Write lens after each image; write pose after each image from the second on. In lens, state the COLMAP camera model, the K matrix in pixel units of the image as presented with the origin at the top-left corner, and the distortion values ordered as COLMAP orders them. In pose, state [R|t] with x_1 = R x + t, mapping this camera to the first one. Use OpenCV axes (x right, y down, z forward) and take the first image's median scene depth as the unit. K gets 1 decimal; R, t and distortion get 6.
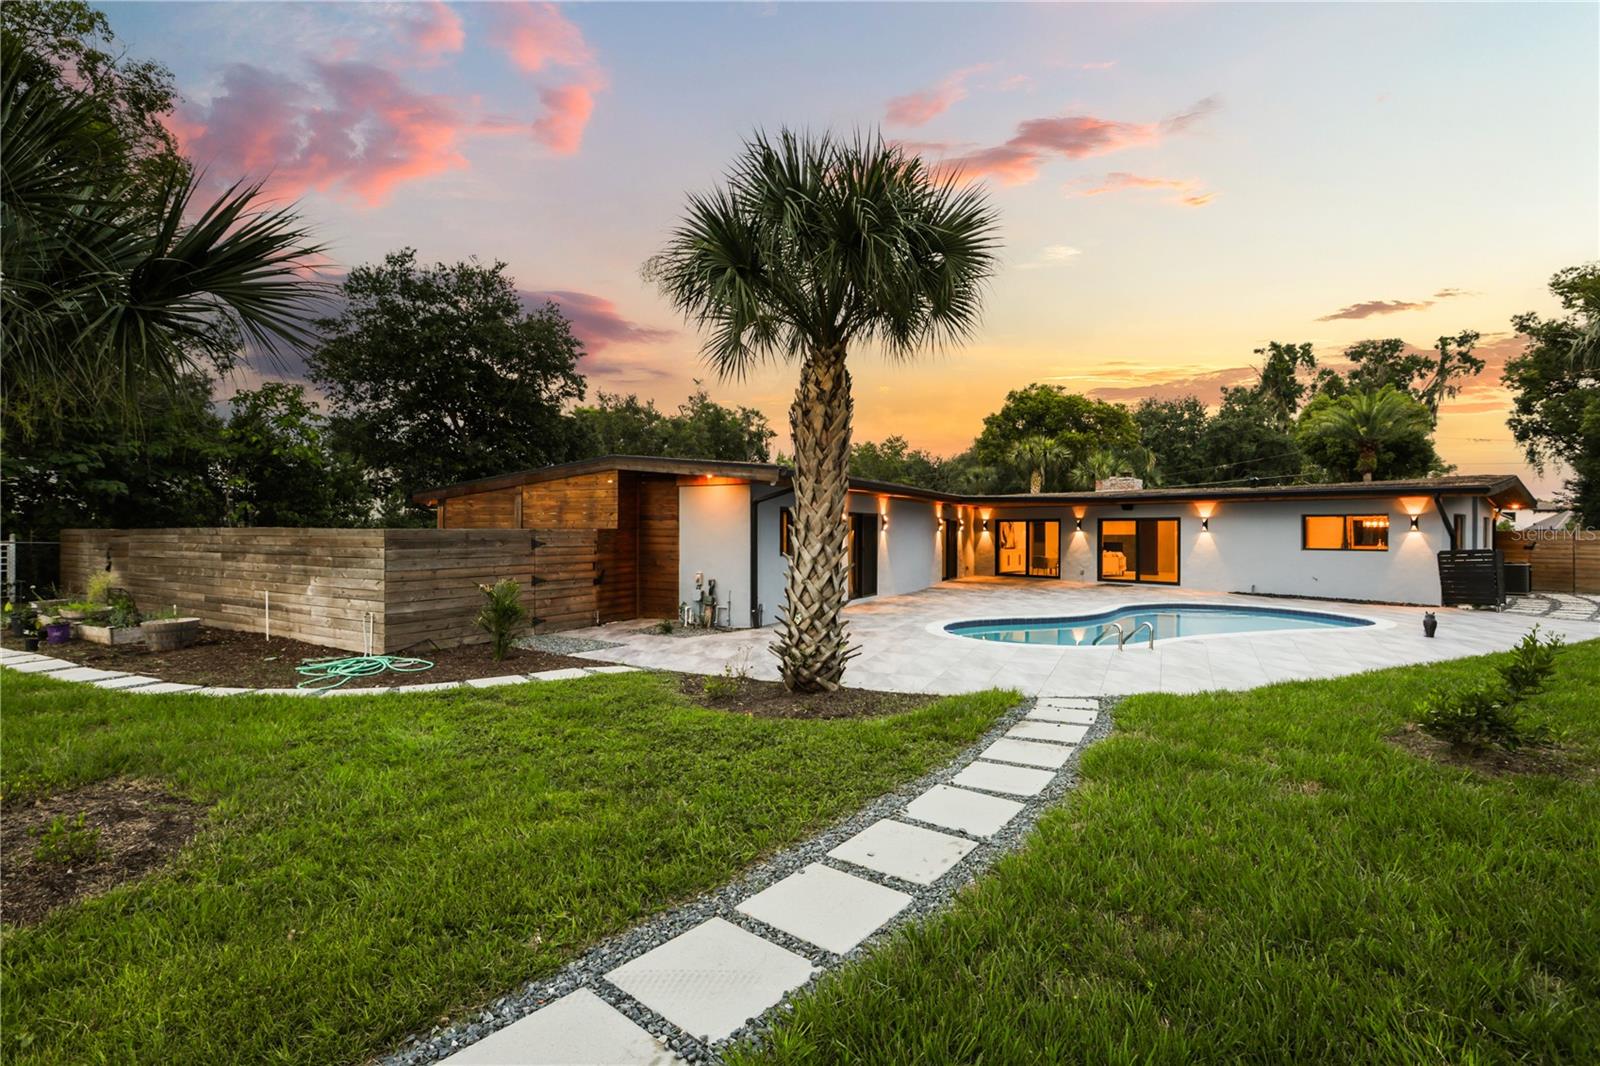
lens RADIAL K [[756.5, 0, 799.3], [0, 756.5, 529.4], [0, 0, 1]] dist [-0.026093, 0.000215]
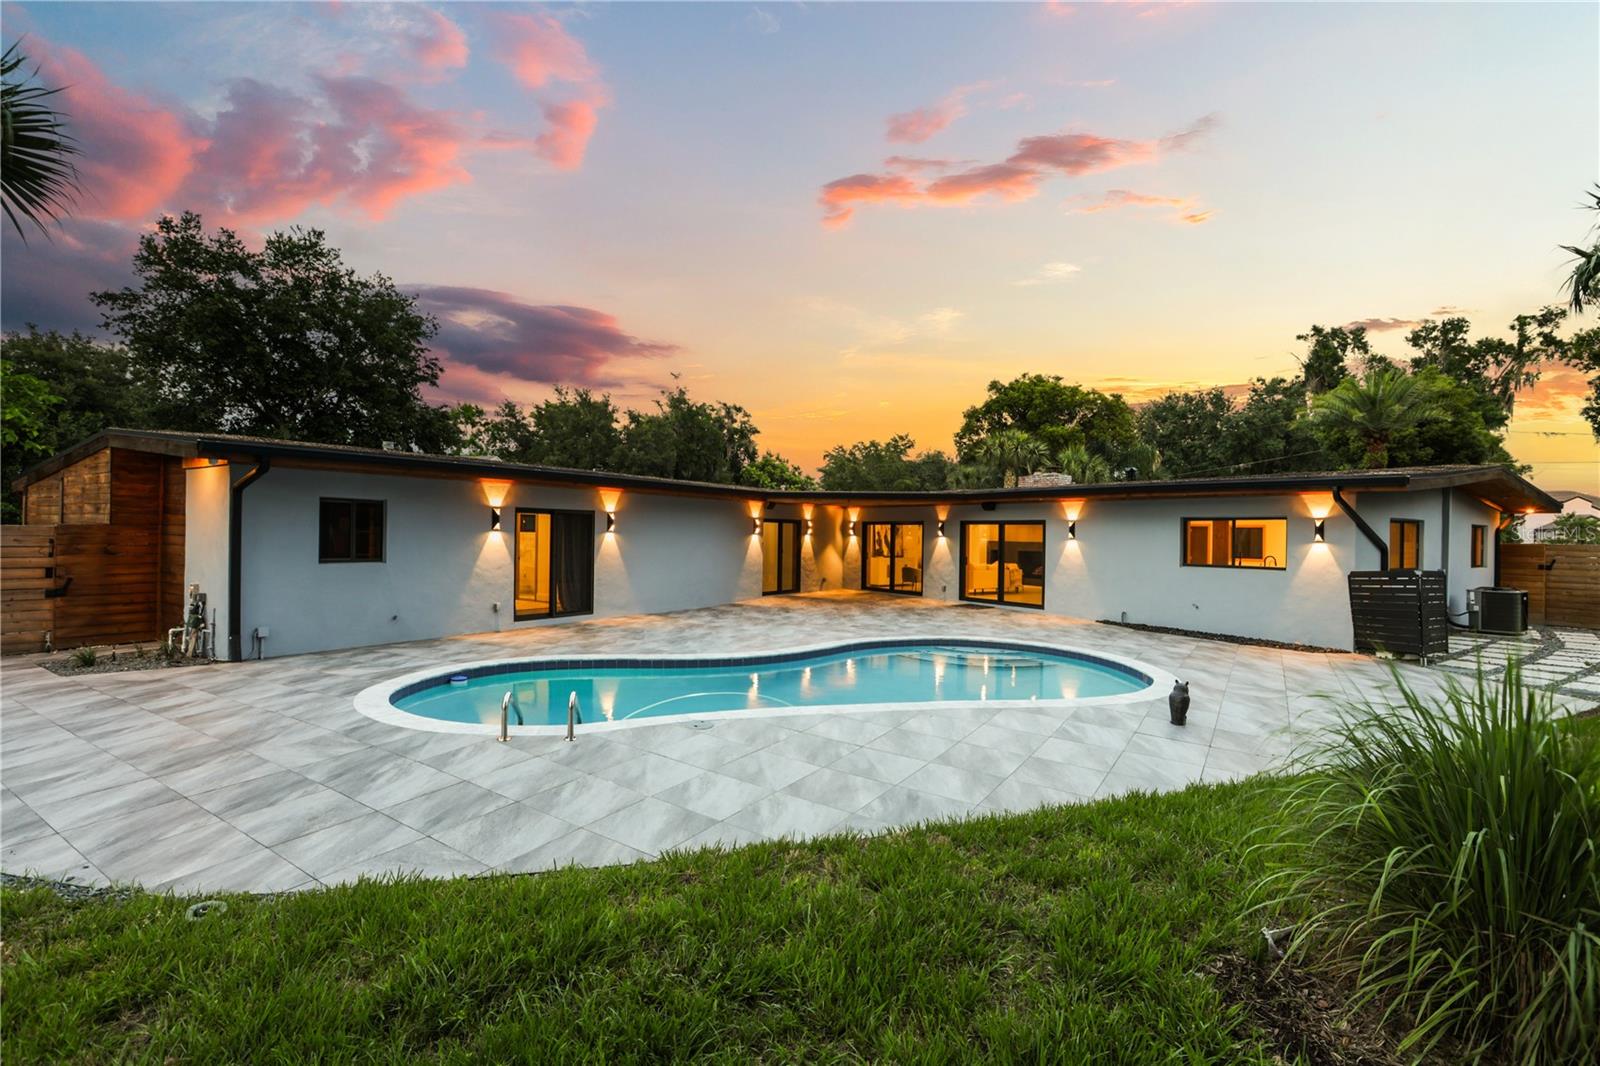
lens RADIAL K [[756.5, 0, 793.1], [0, 756.5, 532.7], [0, 0, 1]] dist [-0.026093, 0.000215]
pose [[0.995281, 0.012285, -0.096255, 0.130257], [-0.012336, 0.999924, 0.000066, -0.000071], [0.096249, 0.001122, 0.995357, 0.083450]]
